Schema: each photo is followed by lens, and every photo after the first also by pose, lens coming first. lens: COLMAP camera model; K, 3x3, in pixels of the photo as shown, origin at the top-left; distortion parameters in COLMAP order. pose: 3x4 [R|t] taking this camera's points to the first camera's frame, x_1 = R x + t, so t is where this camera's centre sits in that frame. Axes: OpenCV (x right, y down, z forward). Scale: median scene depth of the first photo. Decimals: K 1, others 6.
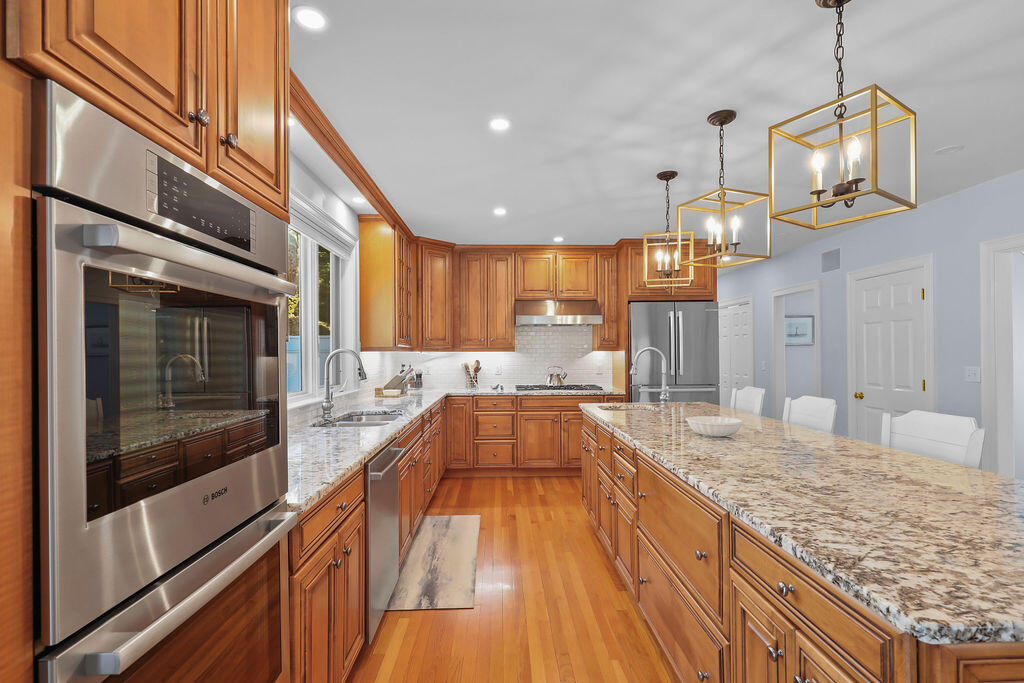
lens RADIAL K [[482.2, 0, 515.3], [0, 482.2, 348.0], [0, 0, 1]] dist [-0.001808, -0.000379]
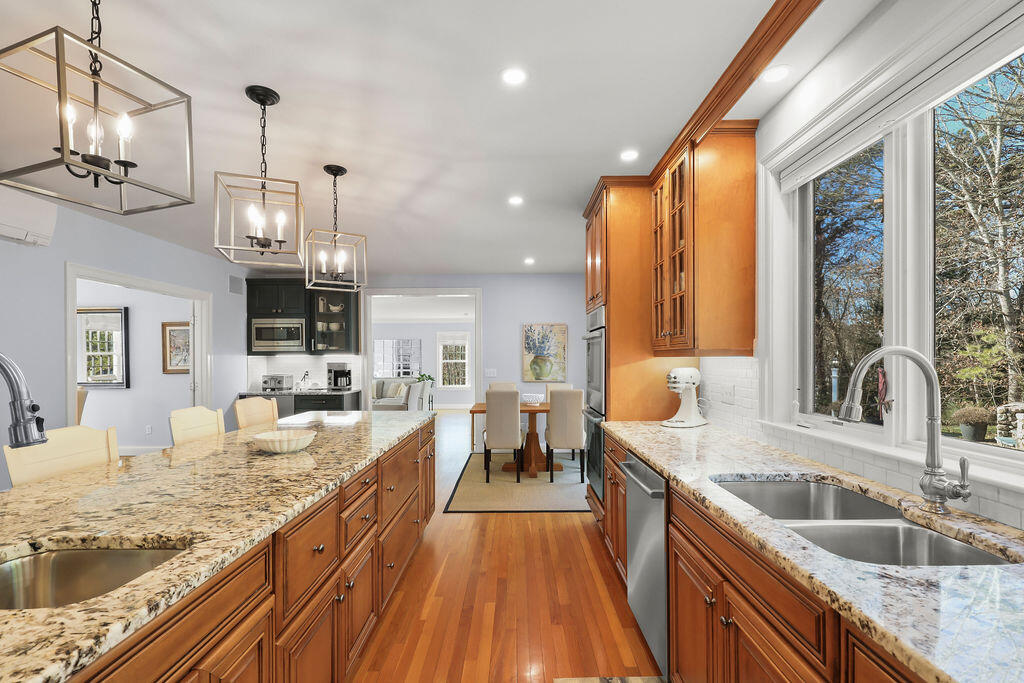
lens RADIAL K [[456.0, 0, 525.2], [0, 456.0, 362.7], [0, 0, 1]] dist [-0.000054, -0.000068]
pose [[-0.999821, 0.011649, 0.014941, -0.069582], [0.011648, 0.999932, -0.000211, 0.024024], [-0.014943, -0.000037, -0.999888, 2.123341]]
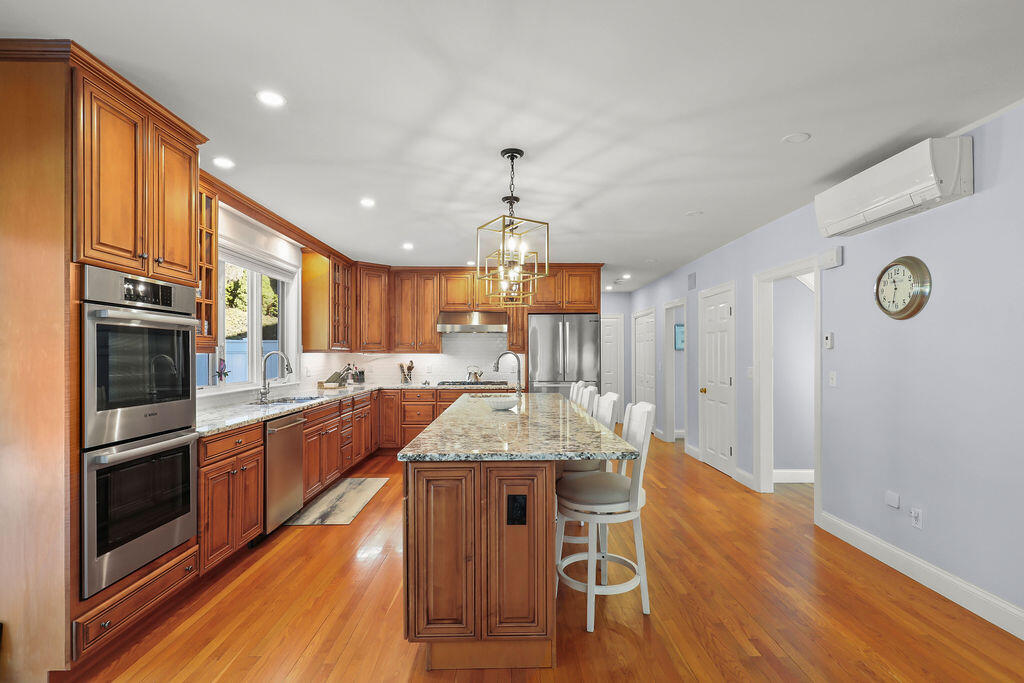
lens RADIAL K [[491.7, 0, 518.8], [0, 491.7, 350.1], [0, 0, 1]] dist [0.000574, 0.000260]
pose [[0.999923, 0.006338, -0.010697, 0.554163], [-0.006331, 0.999980, 0.000622, -0.009096], [0.010701, -0.000554, 0.999943, -0.638333]]
